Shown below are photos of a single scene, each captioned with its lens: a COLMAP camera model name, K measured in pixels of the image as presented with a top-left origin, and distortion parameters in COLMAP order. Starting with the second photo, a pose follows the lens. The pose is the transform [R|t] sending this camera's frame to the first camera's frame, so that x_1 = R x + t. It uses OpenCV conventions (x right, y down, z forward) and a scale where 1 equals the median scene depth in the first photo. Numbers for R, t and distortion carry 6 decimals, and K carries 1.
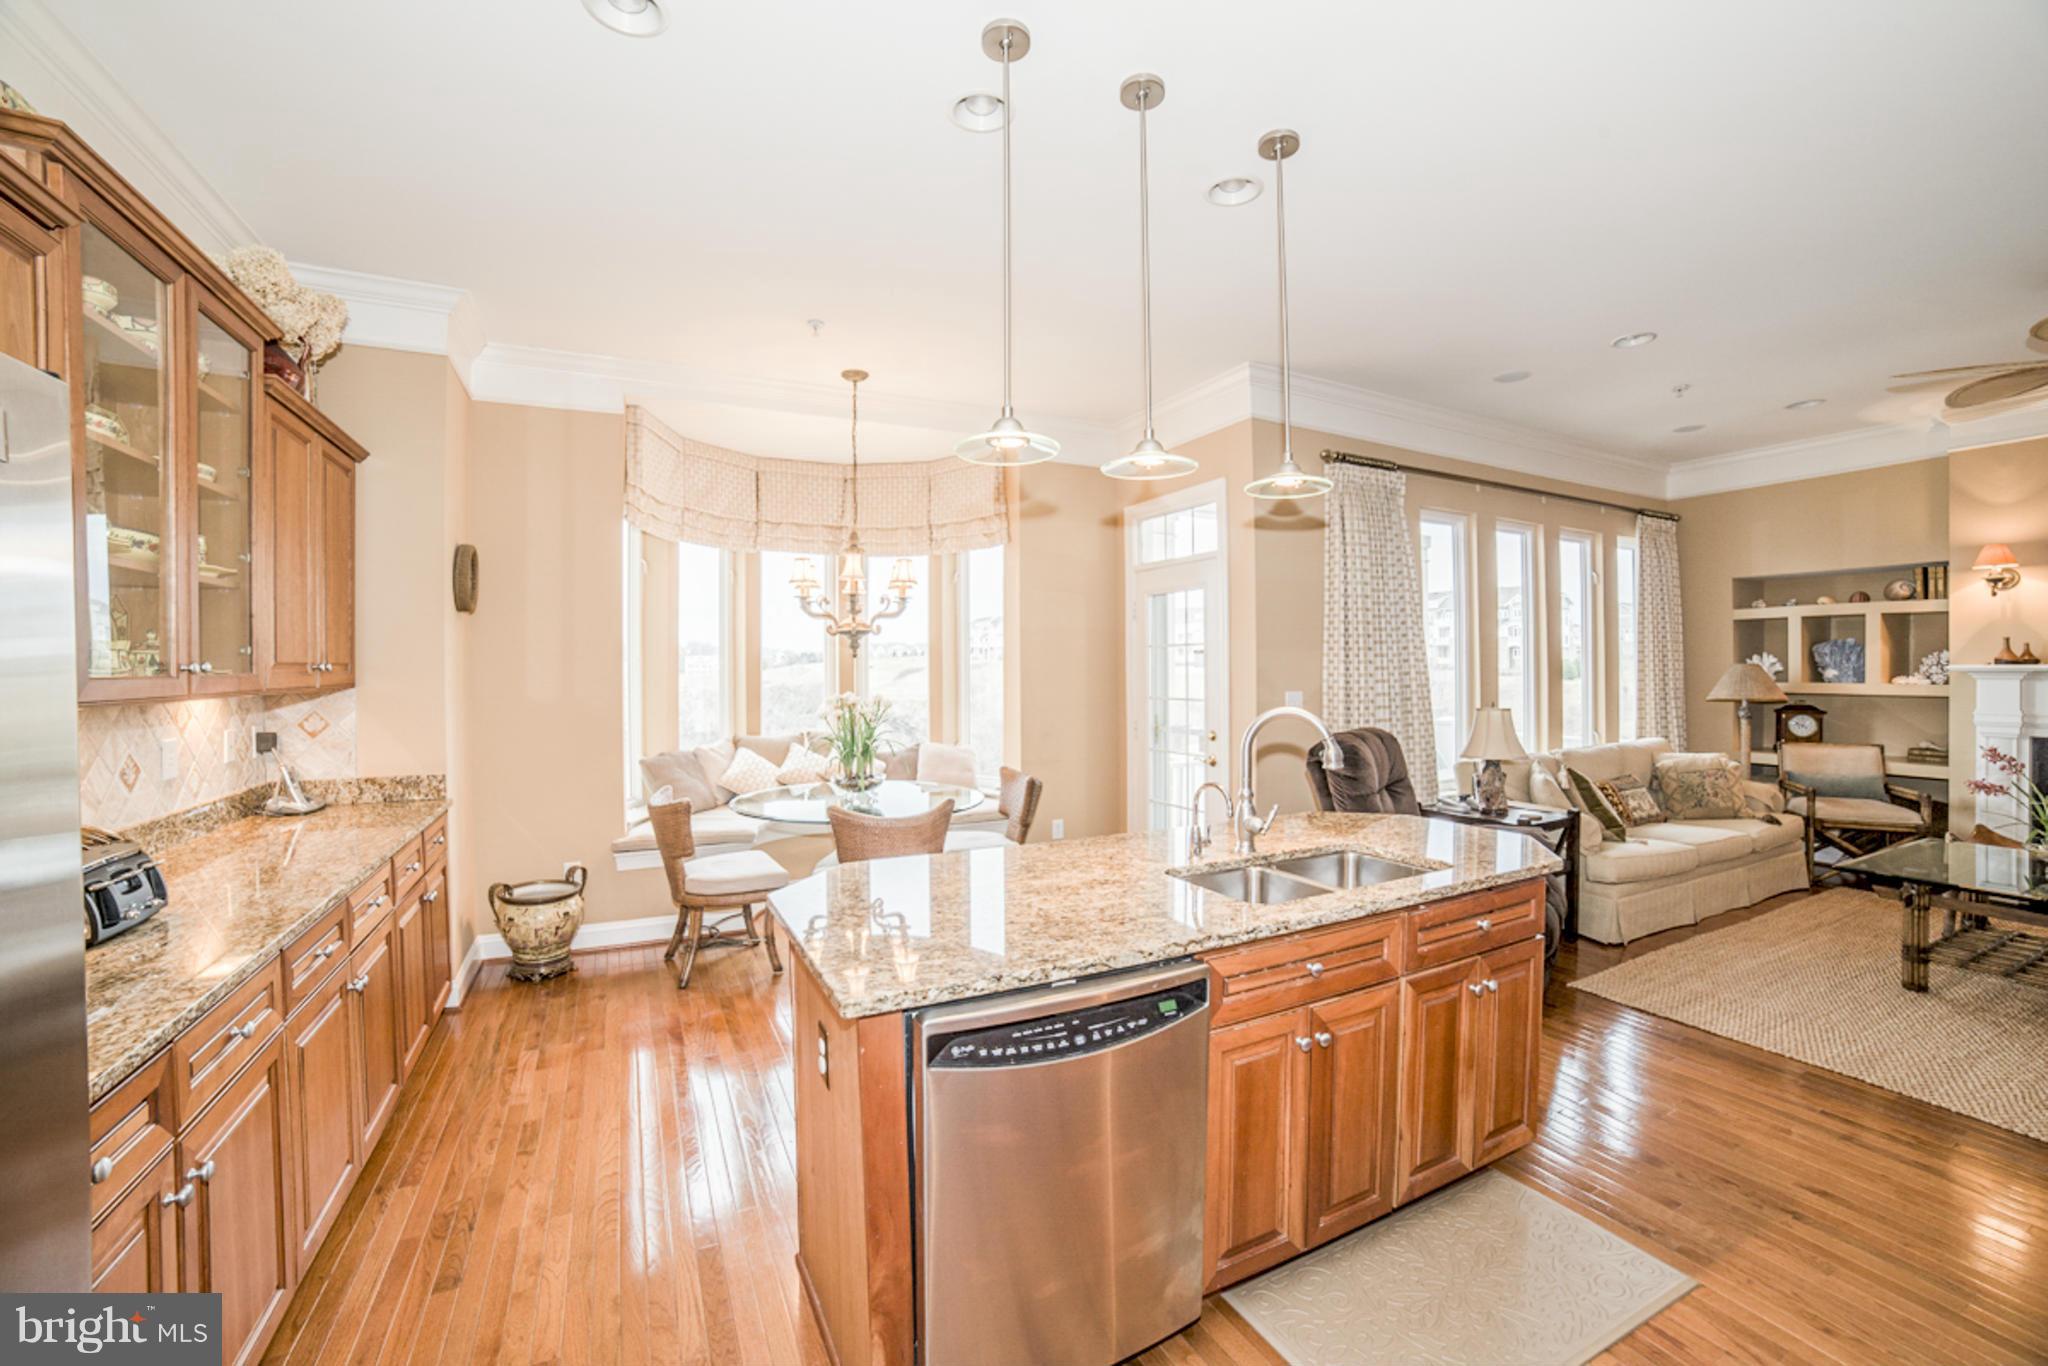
lens RADIAL K [[823.2, 0, 1024.5], [0, 823.2, 674.5], [0, 0, 1]] dist [-0.080855, 0.028427]
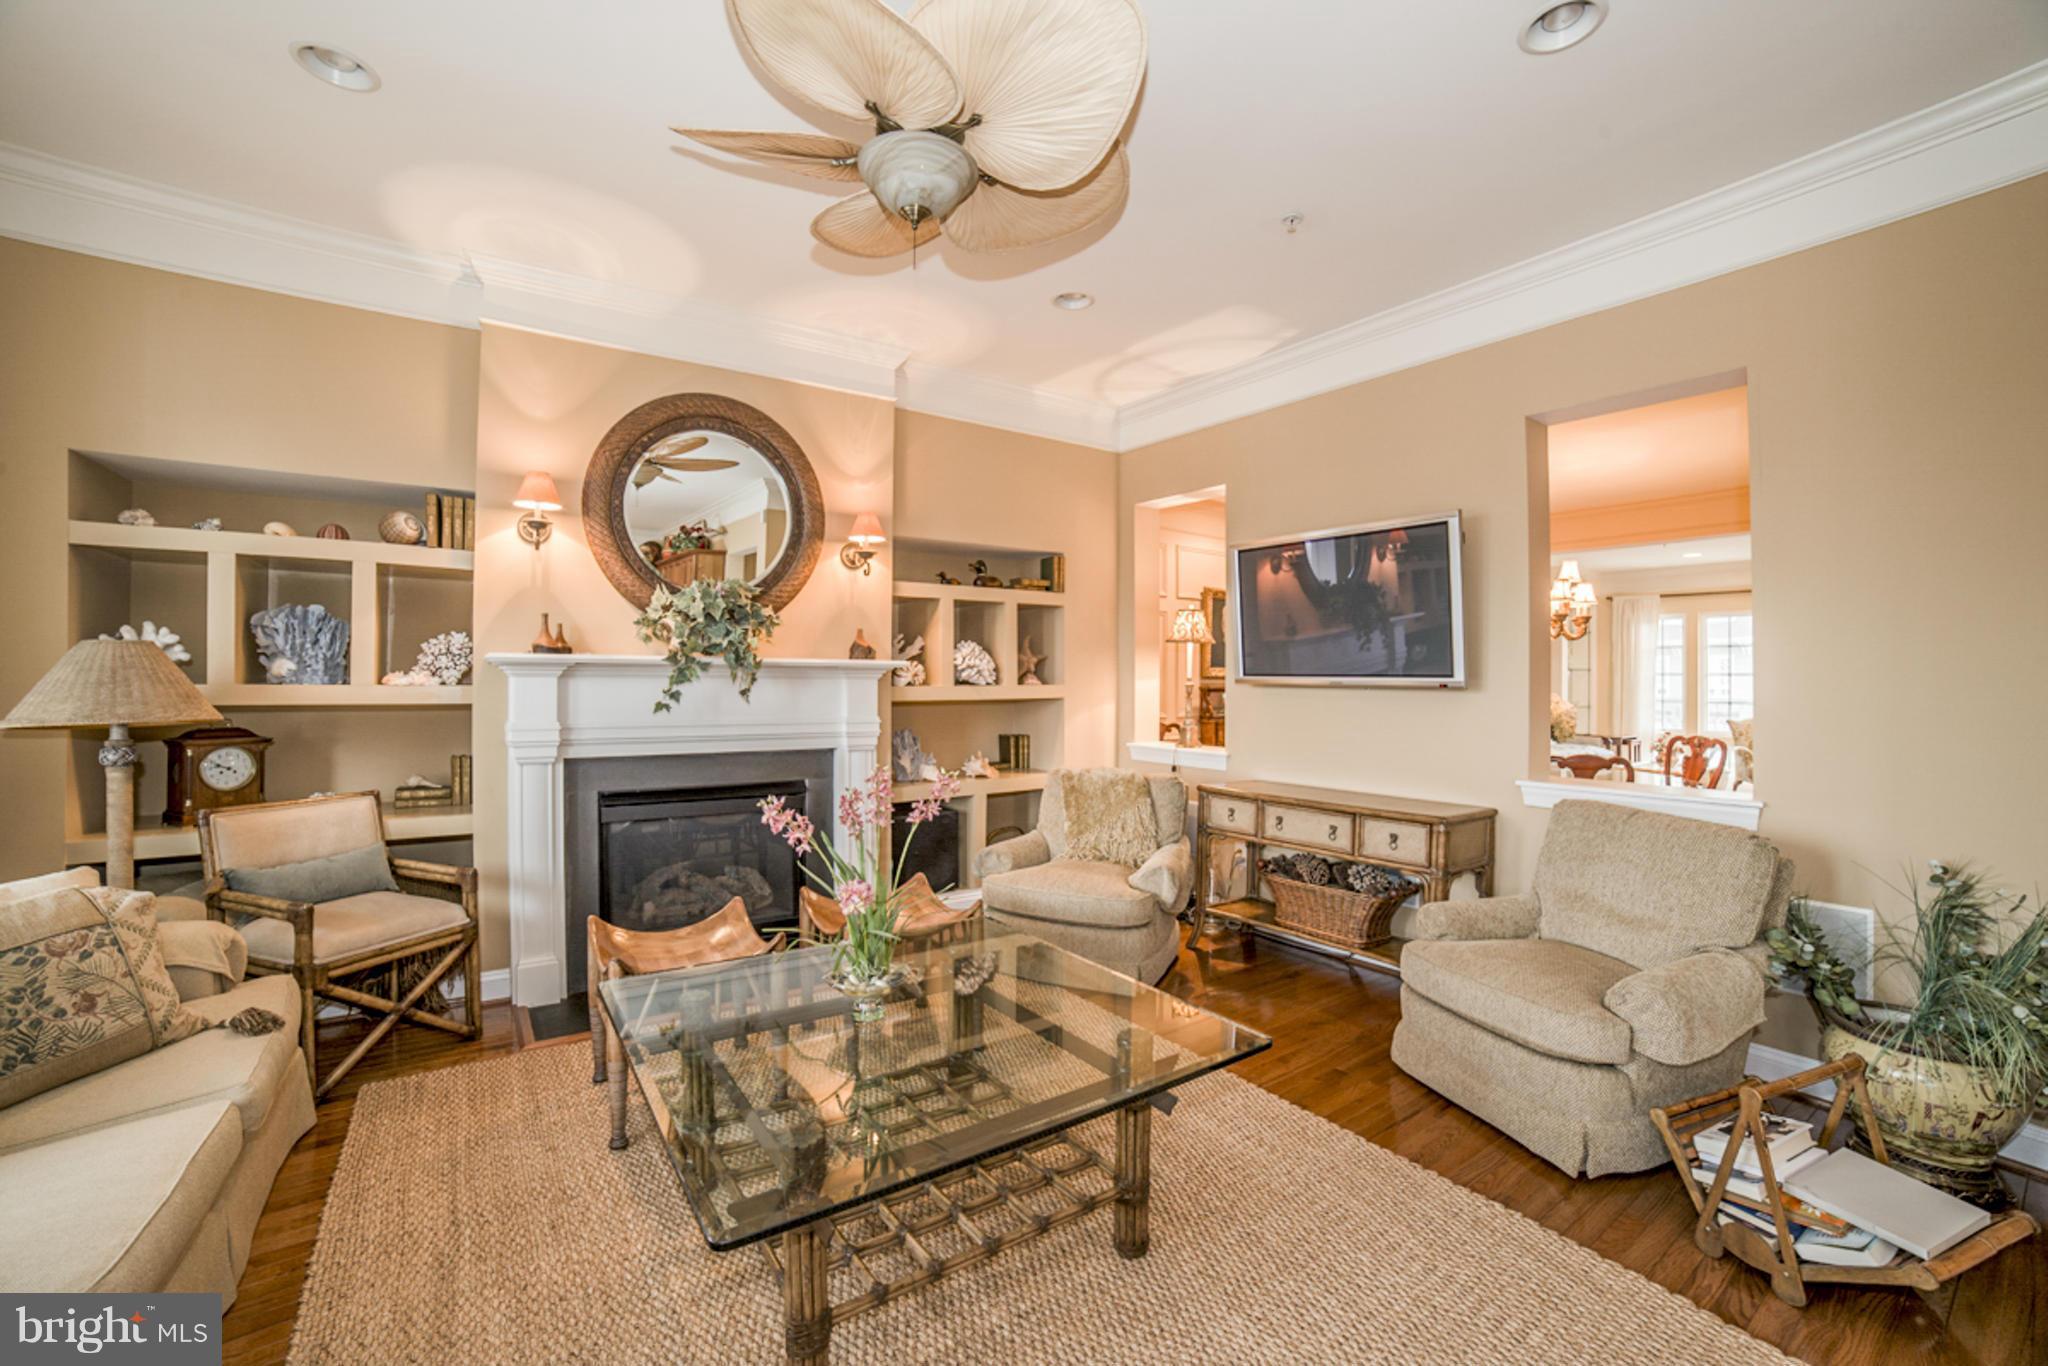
lens RADIAL K [[823.2, 0, 1024.5], [0, 823.2, 674.5], [0, 0, 1]] dist [-0.080855, 0.028427]
pose [[-0.138500, 0.011200, 0.990299, 0.457443], [0.003918, 0.999934, -0.010761, 0.012154], [-0.990355, 0.002390, -0.138534, 0.604606]]
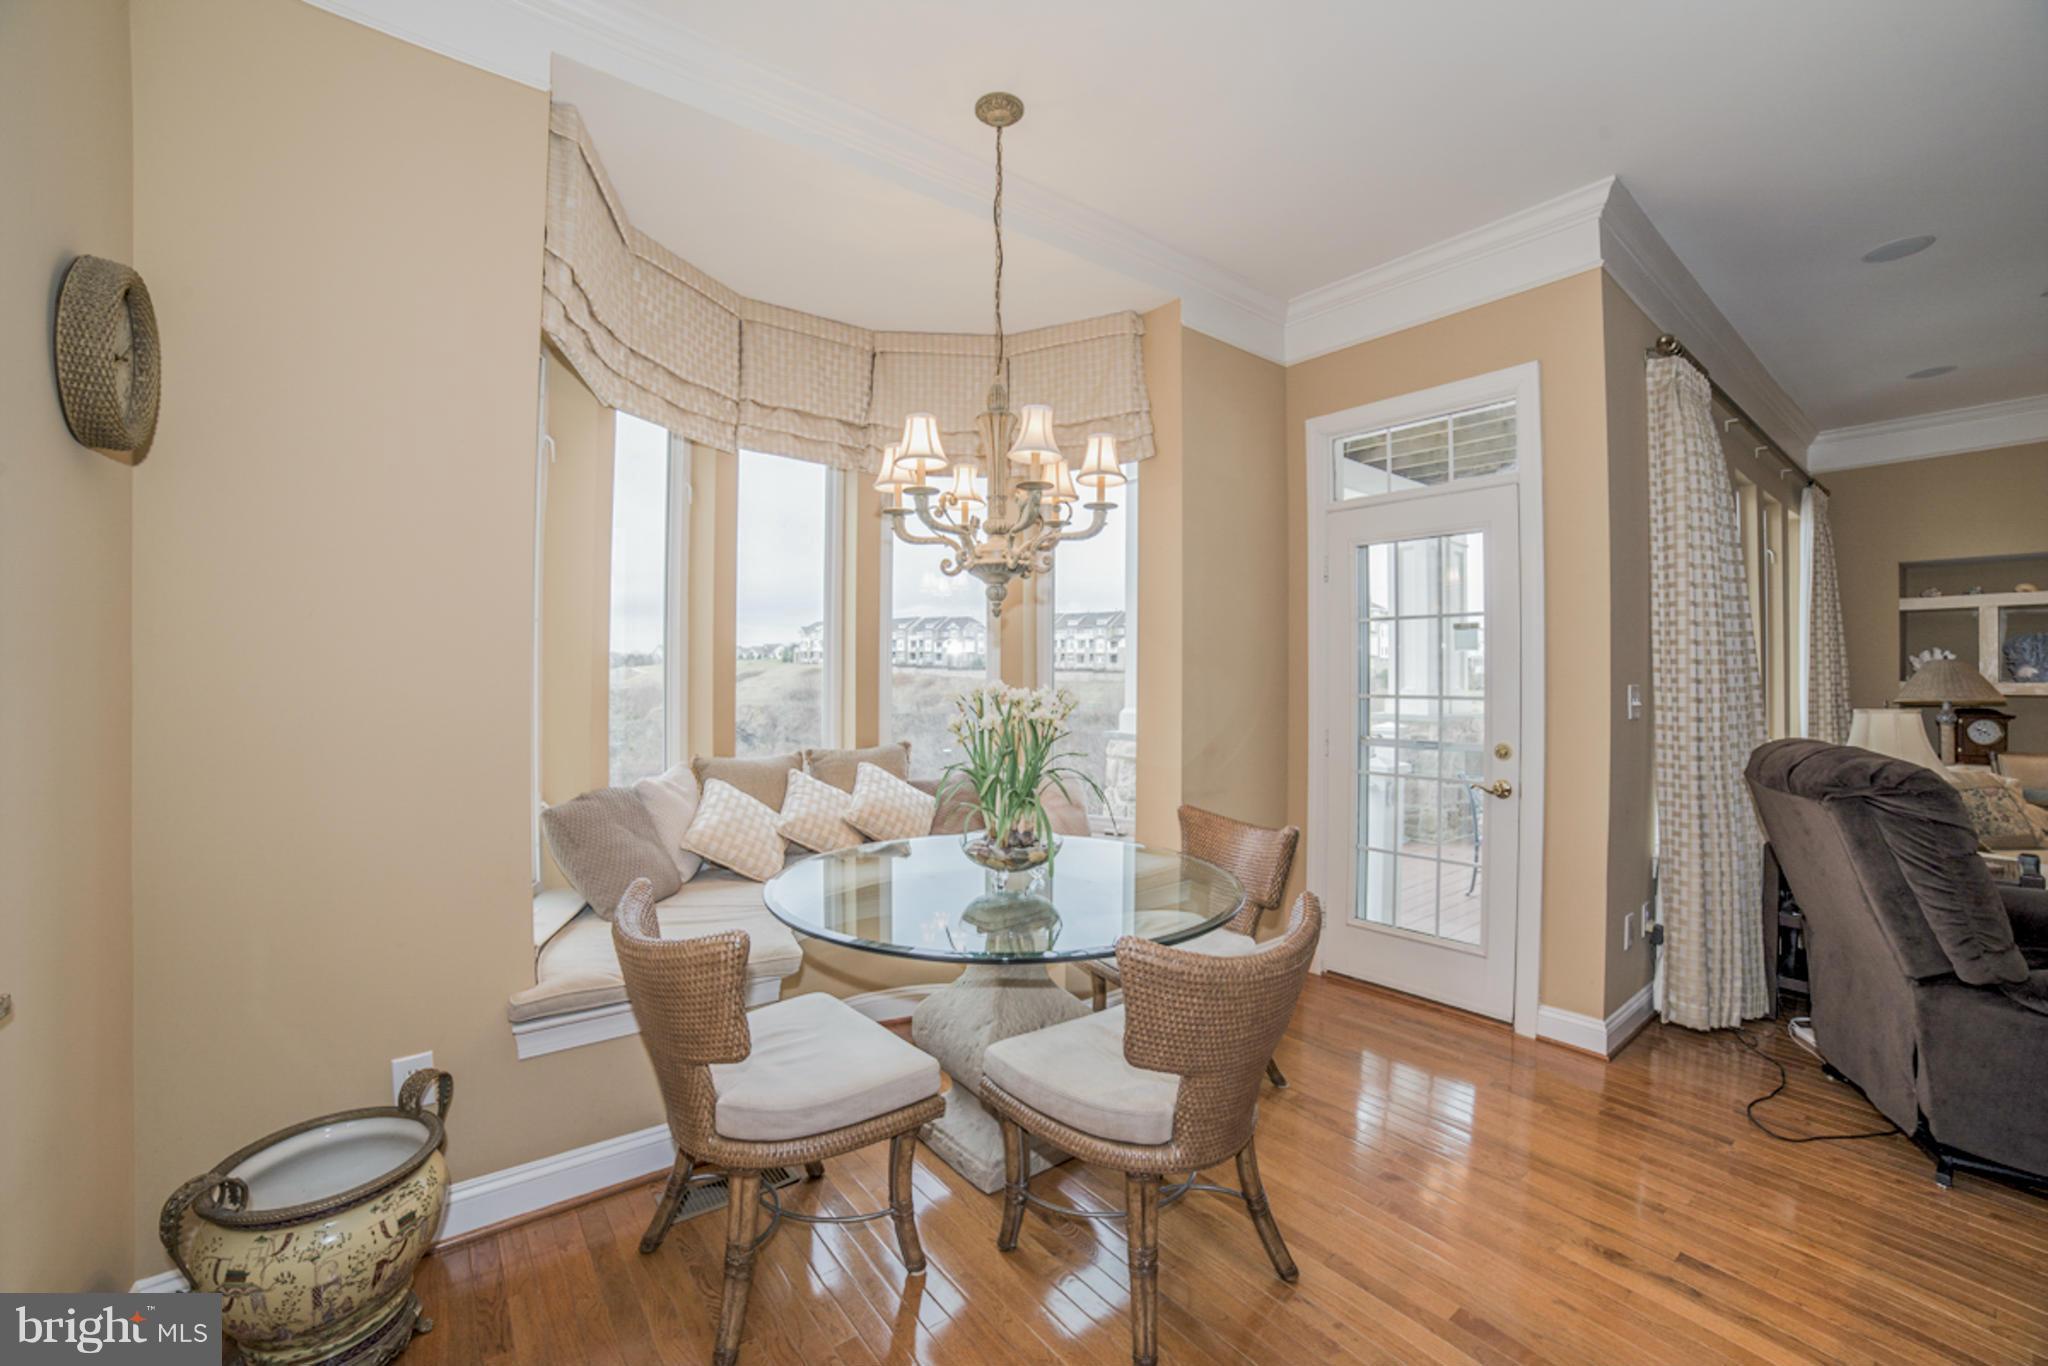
lens RADIAL K [[823.2, 0, 1024.5], [0, 823.2, 674.5], [0, 0, 1]] dist [-0.080855, 0.028427]
pose [[0.981757, 0.008853, 0.189934, -0.240121], [-0.007539, 0.999942, -0.007639, 0.017462], [-0.189991, 0.006068, 0.981767, 0.386287]]
